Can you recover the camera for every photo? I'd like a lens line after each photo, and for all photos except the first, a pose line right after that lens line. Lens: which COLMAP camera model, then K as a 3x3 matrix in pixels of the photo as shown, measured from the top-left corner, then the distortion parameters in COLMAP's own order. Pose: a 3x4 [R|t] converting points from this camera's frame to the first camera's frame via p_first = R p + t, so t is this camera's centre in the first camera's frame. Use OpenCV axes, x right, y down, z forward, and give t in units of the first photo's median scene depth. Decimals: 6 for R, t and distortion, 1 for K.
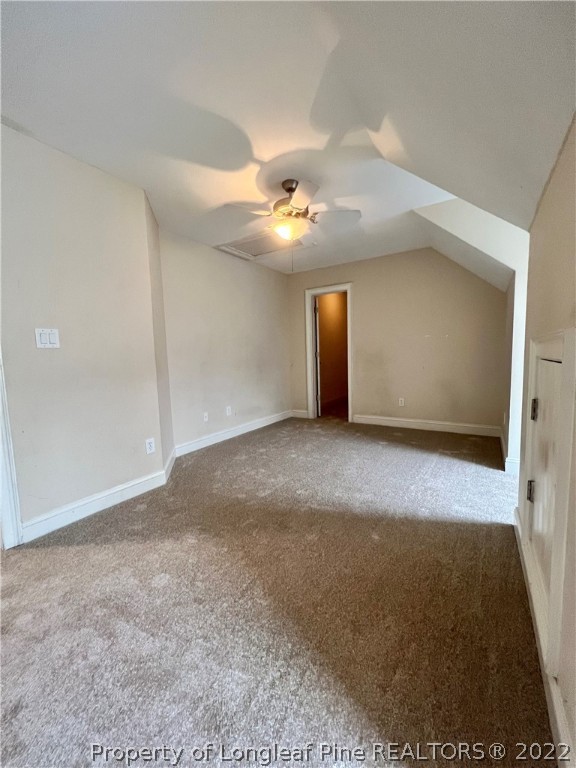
lens RADIAL K [[310.5, 0, 287.9], [0, 310.5, 383.9], [0, 0, 1]] dist [-0.002731, 0.000018]
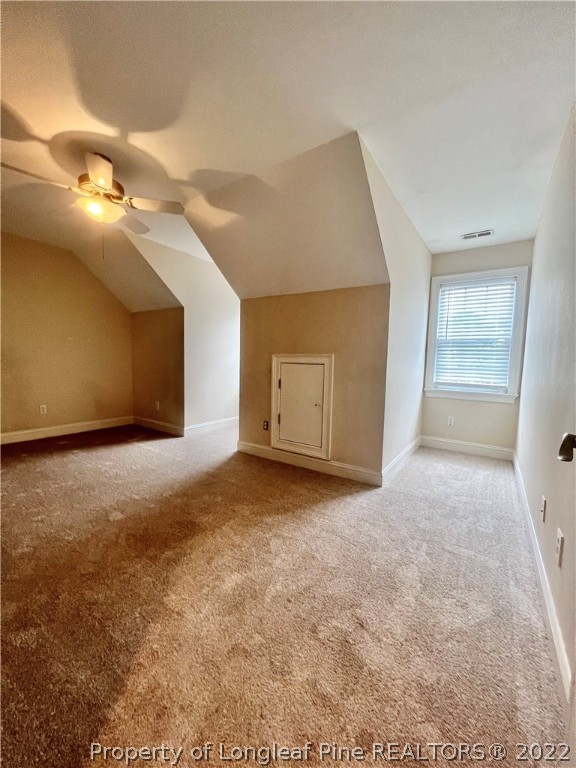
lens RADIAL K [[310.5, 0, 286.8], [0, 310.5, 384.5], [0, 0, 1]] dist [-0.002731, 0.000018]
pose [[0.032833, -0.049698, 0.998224, -0.732519], [0.069571, 0.996454, 0.047322, -0.009683], [-0.997037, 0.067894, 0.036174, 0.399230]]
